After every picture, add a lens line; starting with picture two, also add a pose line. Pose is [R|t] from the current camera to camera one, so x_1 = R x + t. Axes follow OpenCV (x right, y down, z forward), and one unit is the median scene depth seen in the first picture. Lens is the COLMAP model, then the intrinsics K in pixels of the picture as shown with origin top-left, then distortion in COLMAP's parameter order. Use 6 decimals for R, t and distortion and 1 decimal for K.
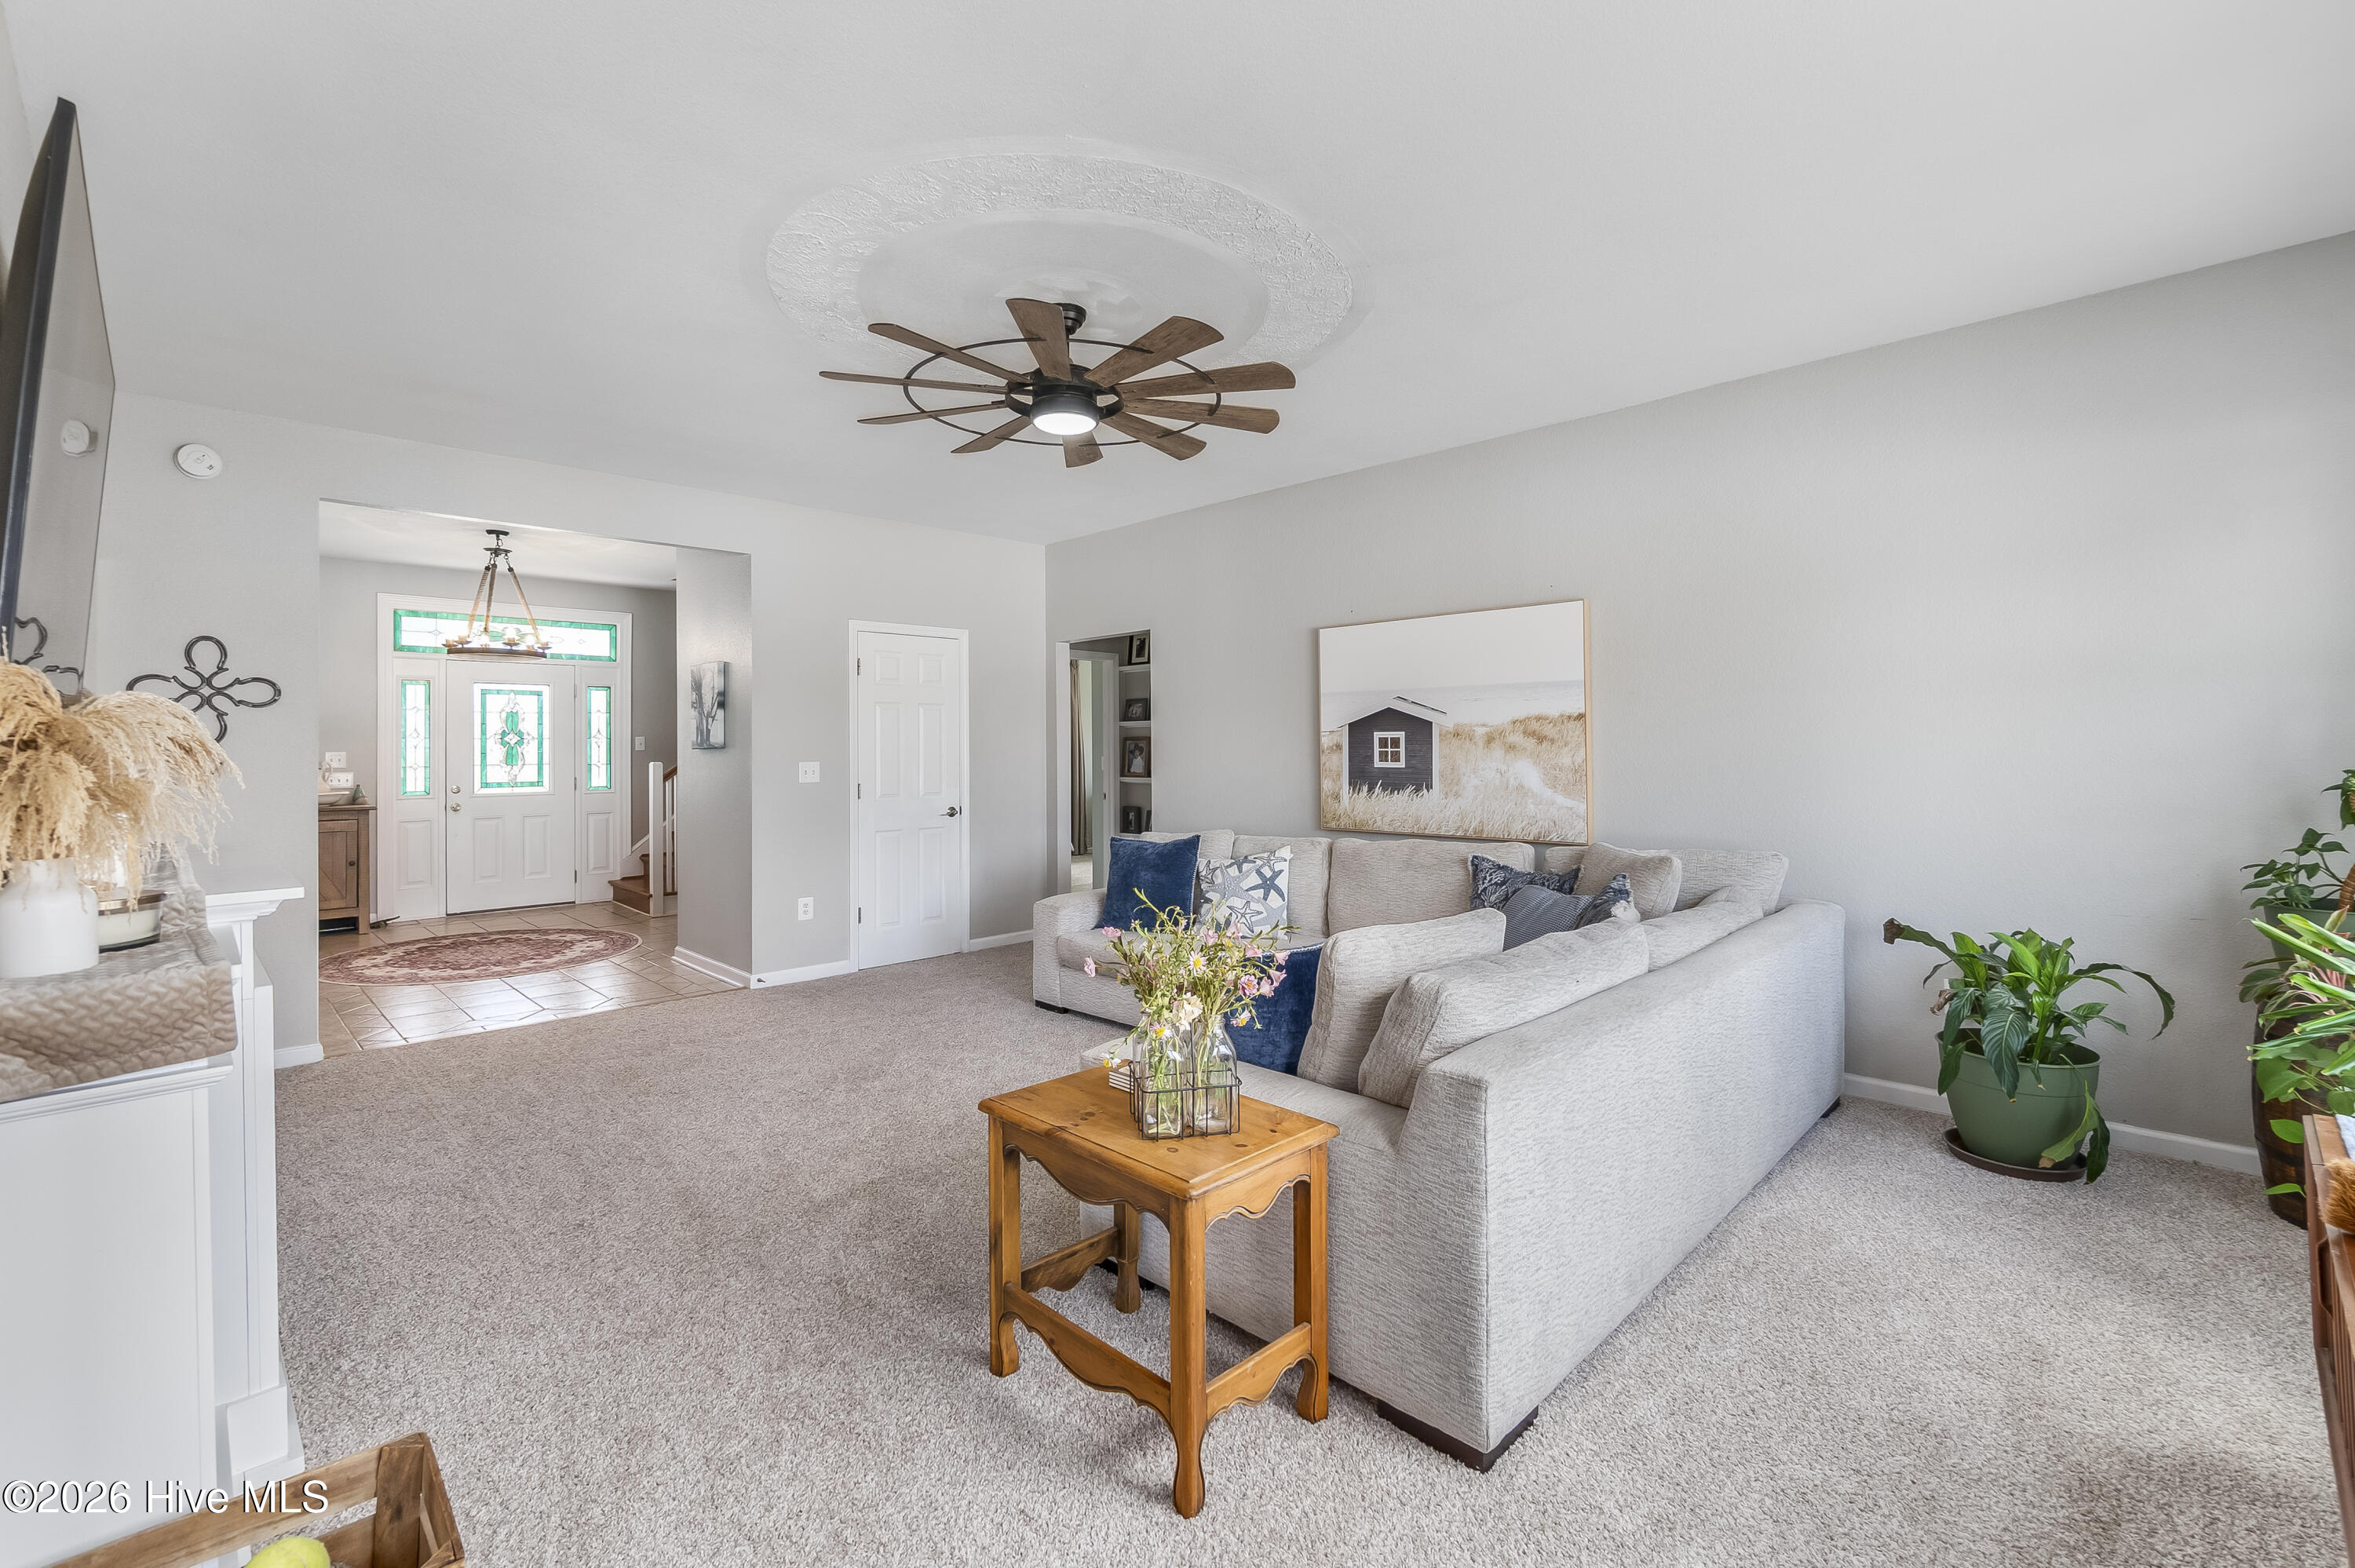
lens RADIAL K [[1020.1, 0, 1160.4], [0, 1020.1, 780.1], [0, 0, 1]] dist [-0.003314, 0.000198]
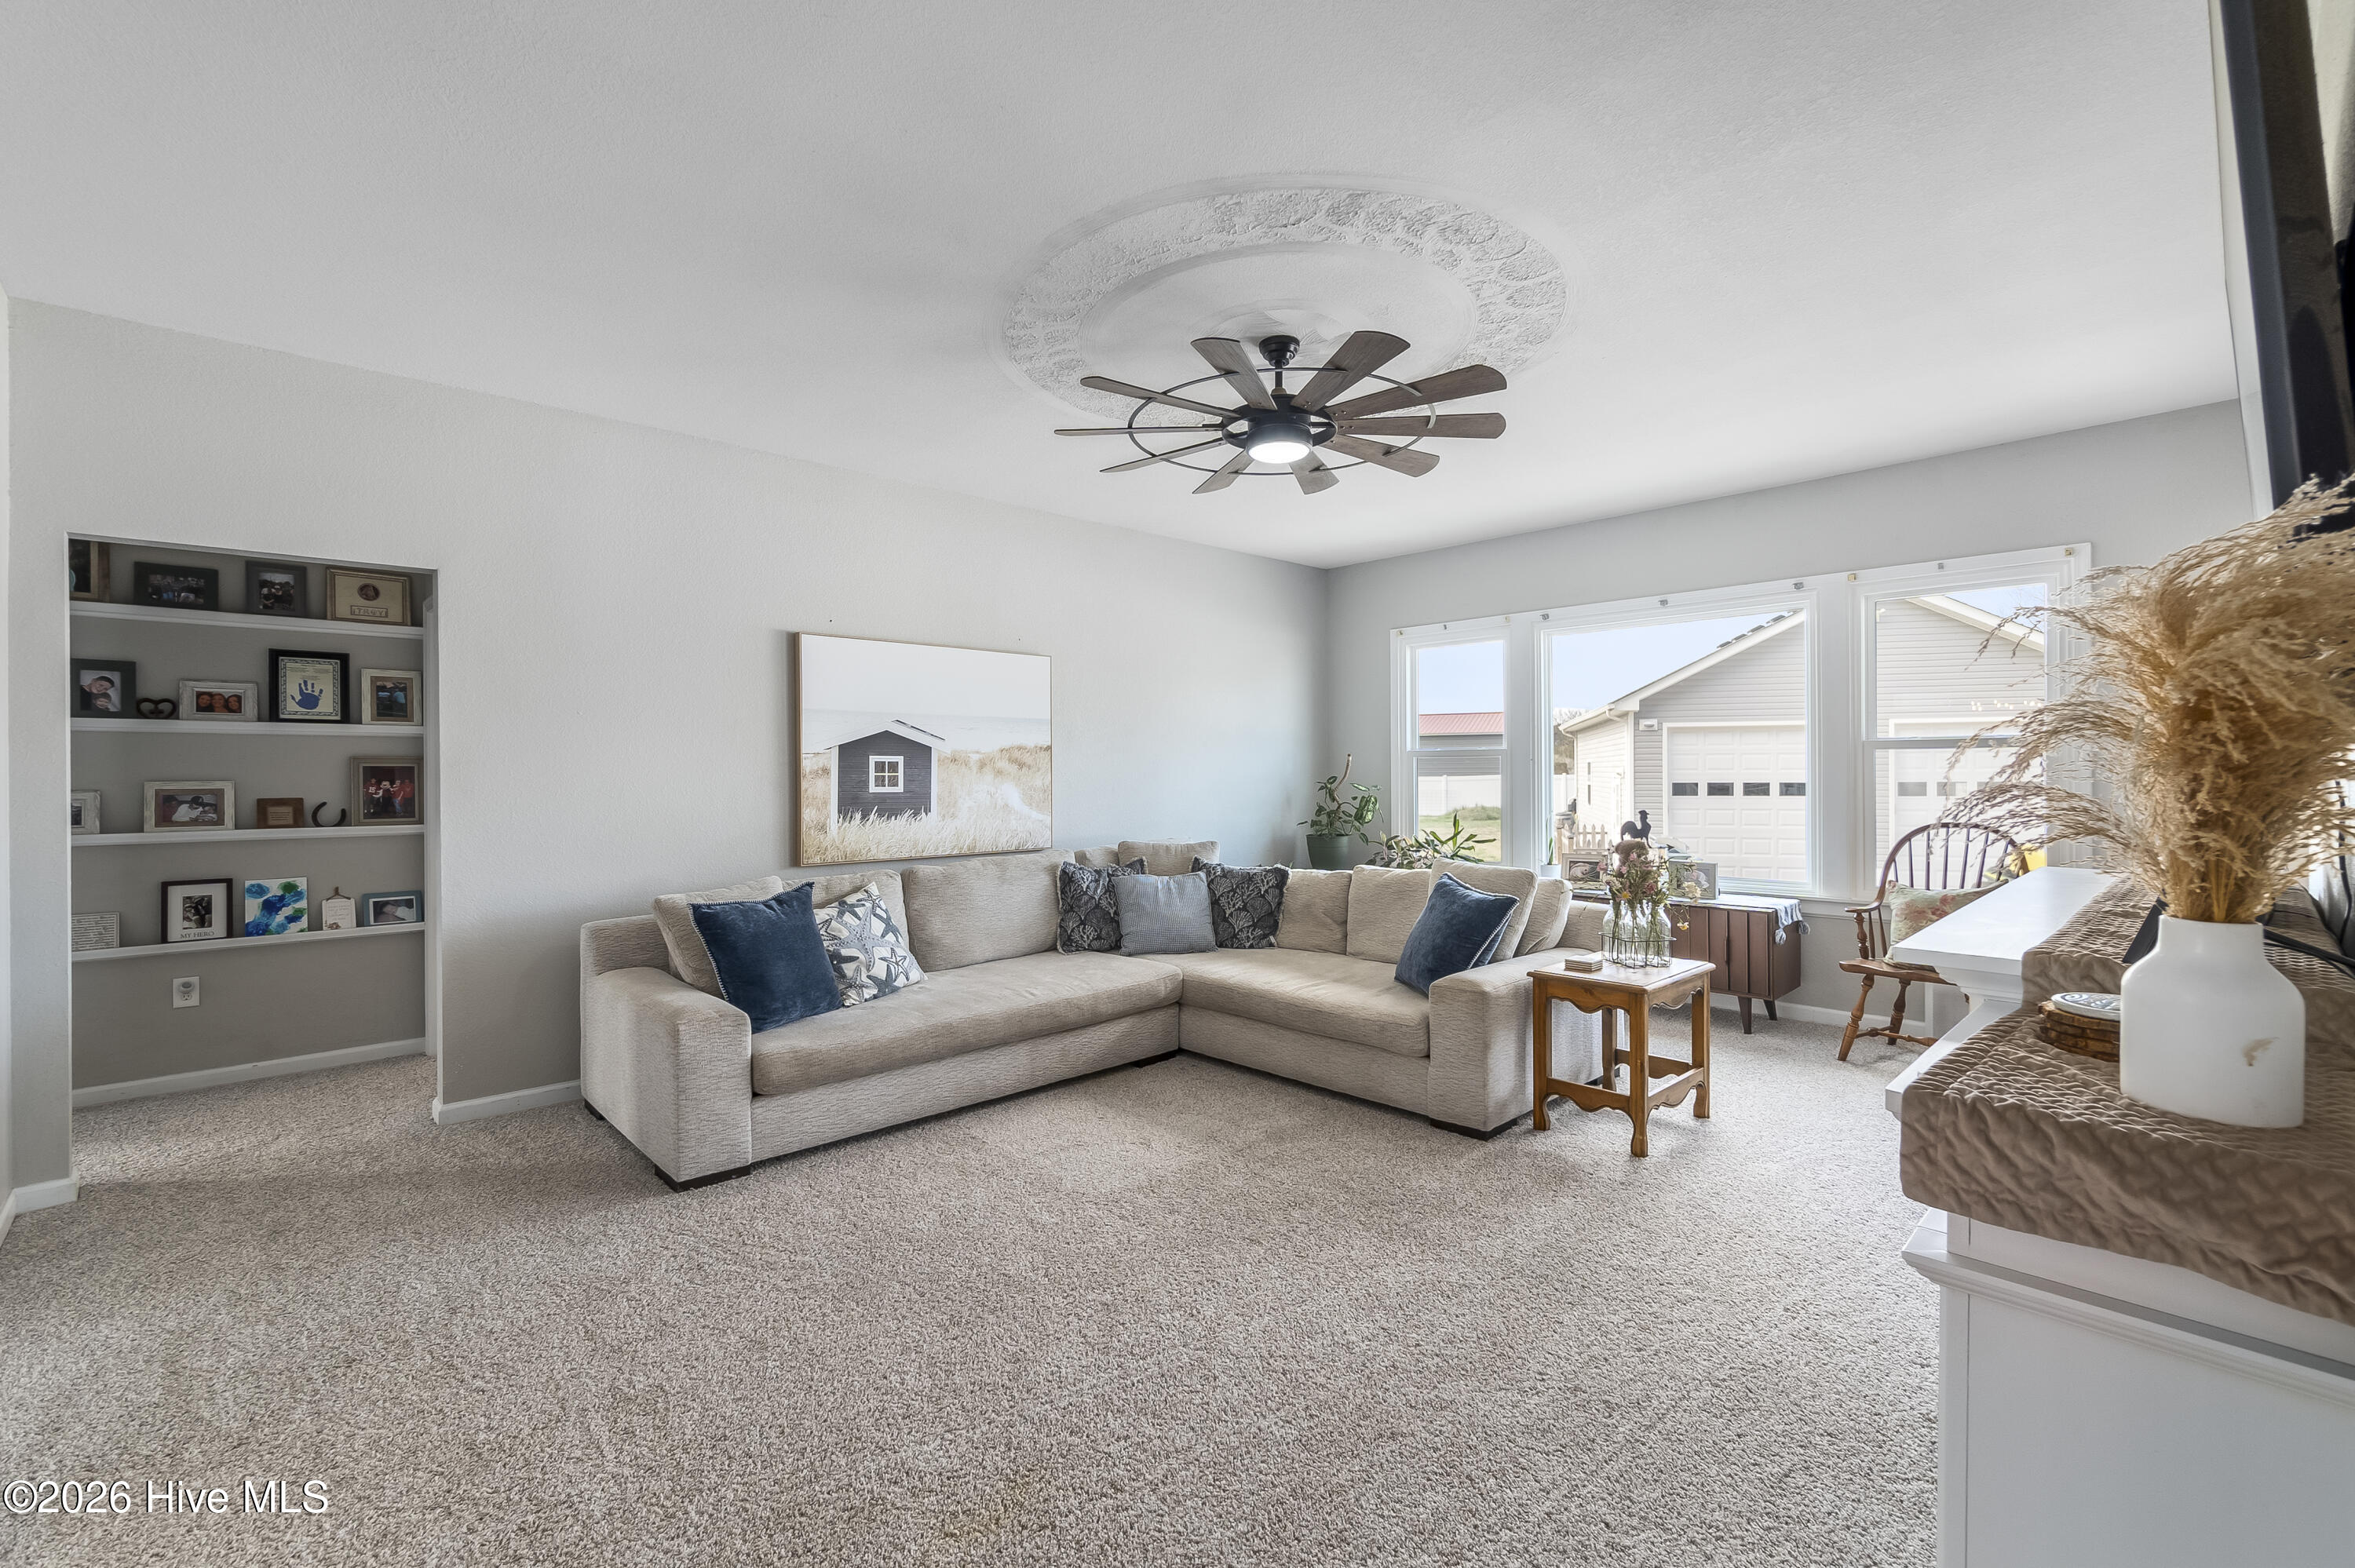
lens RADIAL K [[1020.1, 0, 1160.4], [0, 1020.1, 780.1], [0, 0, 1]] dist [-0.003314, 0.000198]
pose [[0.030826, 0.005005, 0.999512, -0.757450], [0.040173, 0.999173, -0.006243, -0.007955], [-0.998717, 0.040346, 0.030600, 0.732880]]
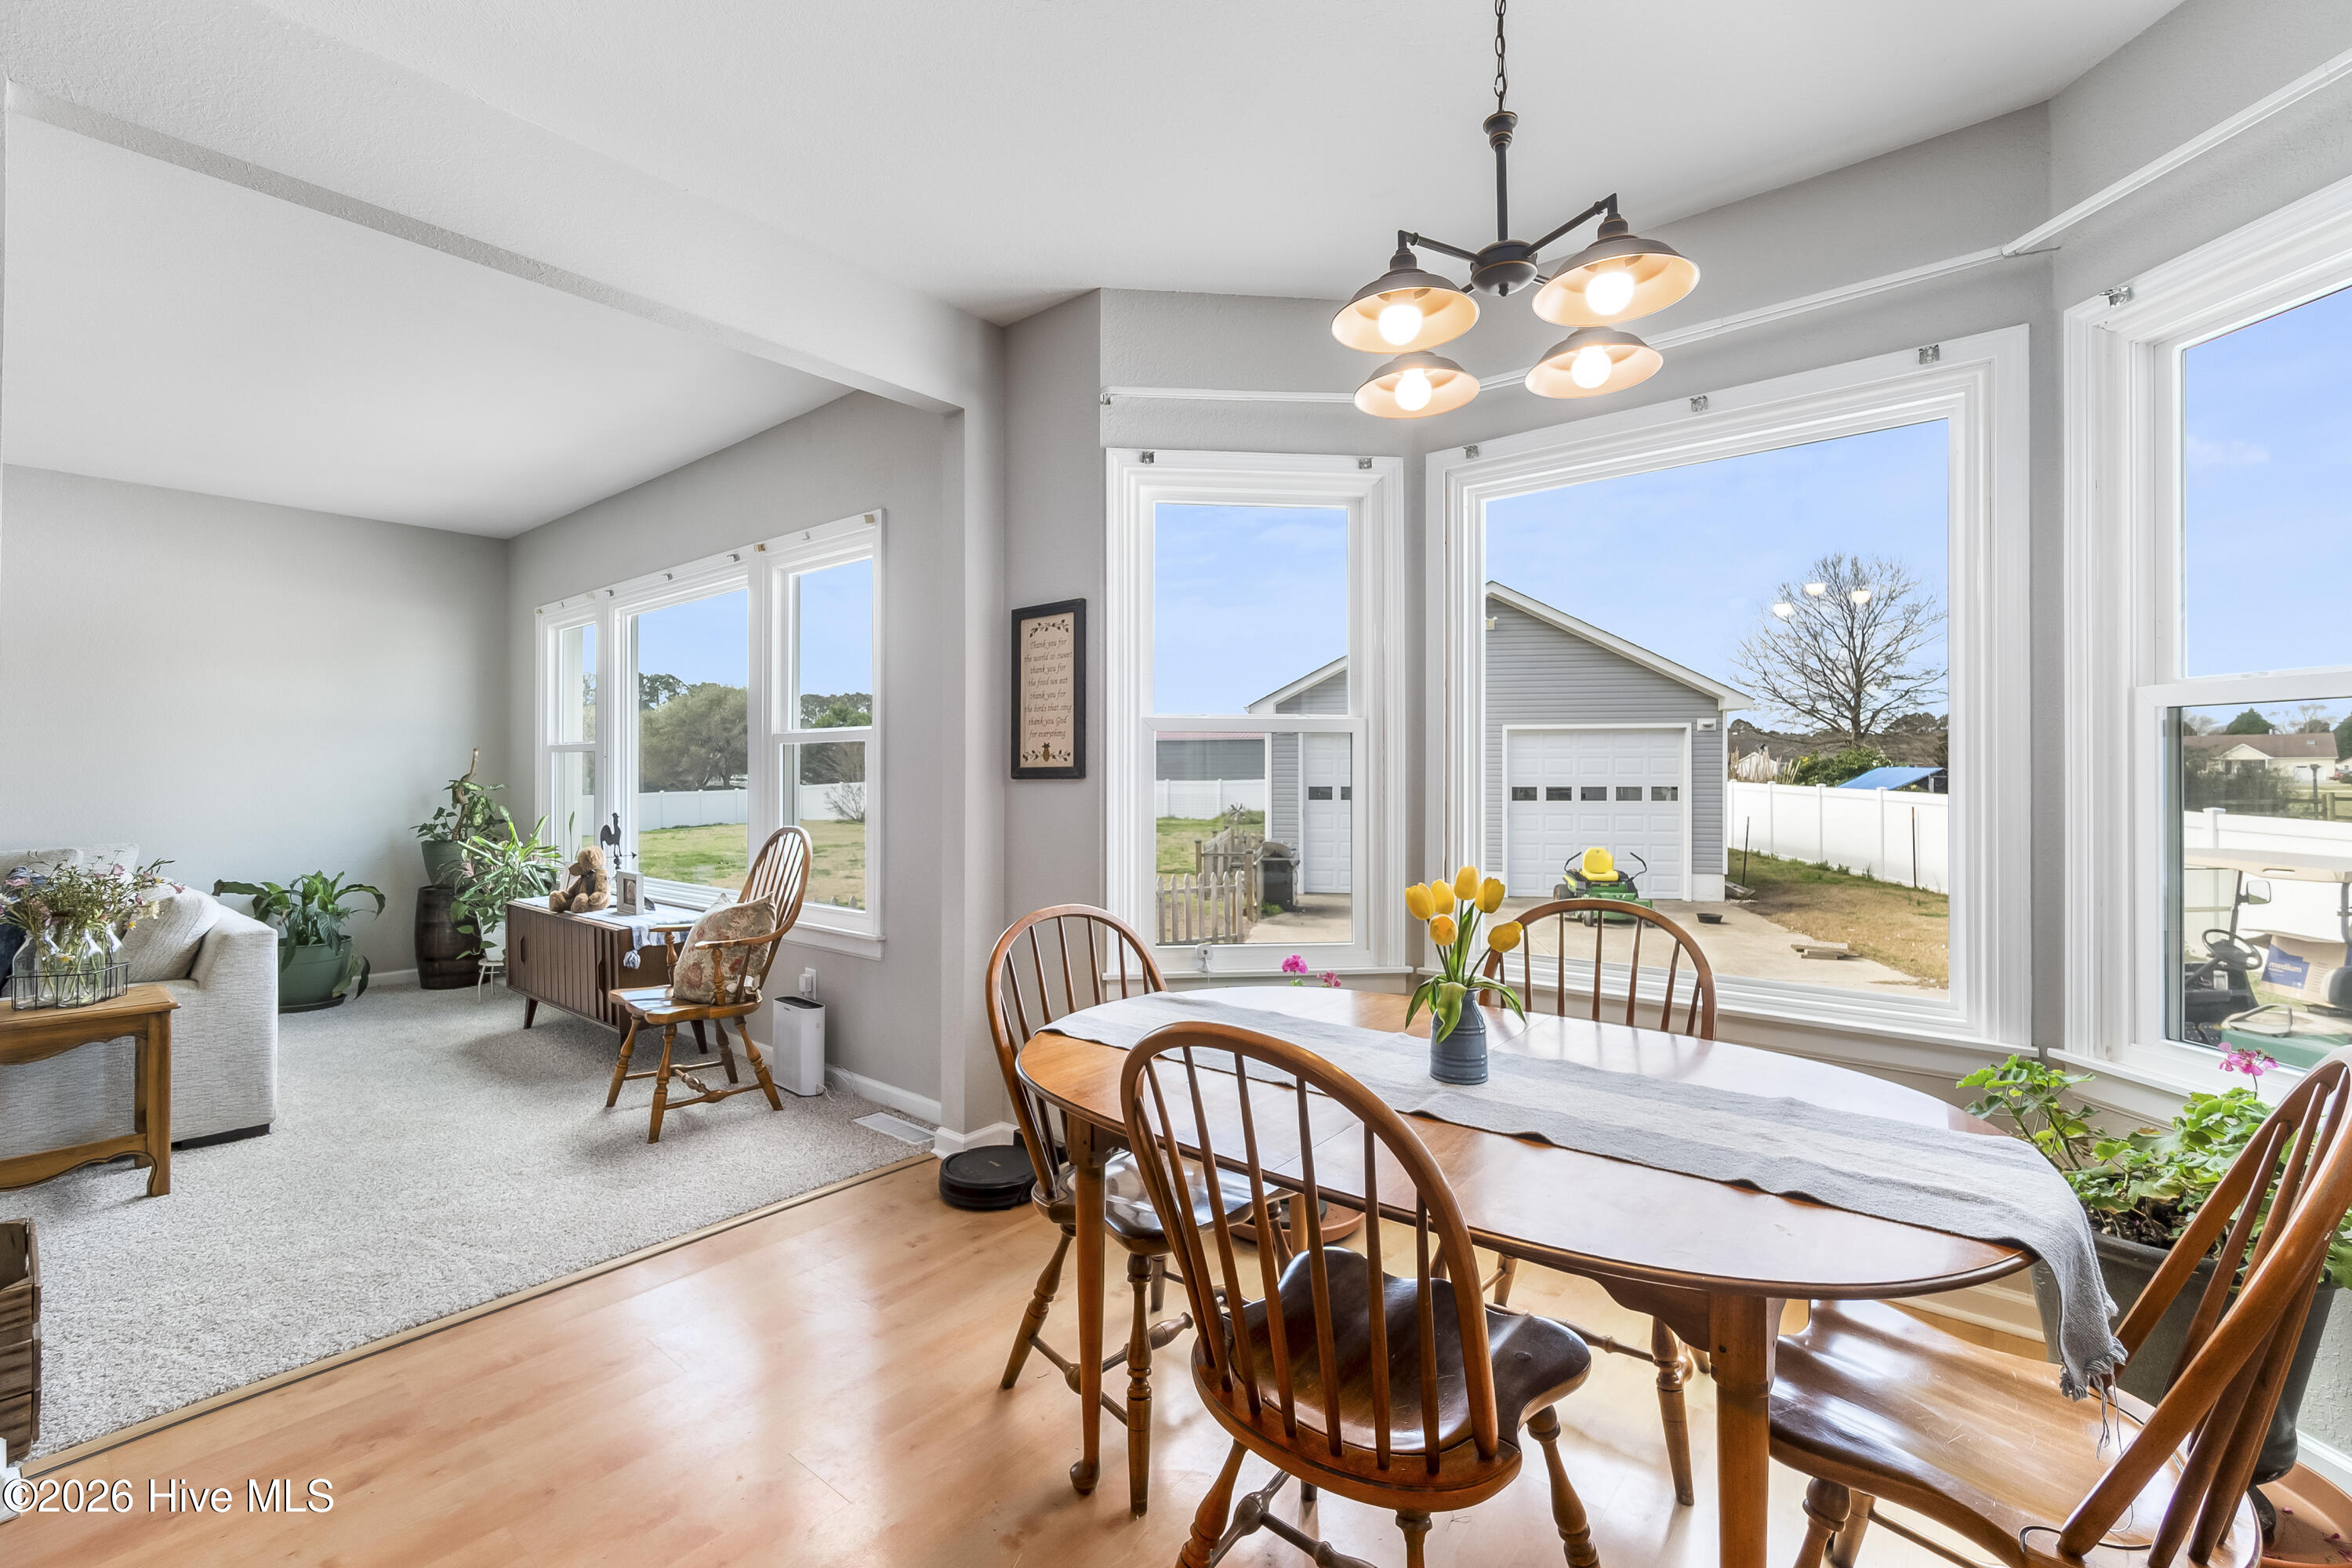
lens RADIAL K [[1019.0, 0, 1158.9], [0, 1019.0, 780.1], [0, 0, 1]] dist [-0.003314, 0.000198]
pose [[-0.078489, 0.008506, 0.996879, -0.634704], [0.037361, 0.999286, -0.005584, 0.032488], [-0.996215, 0.036807, -0.078750, -0.199372]]
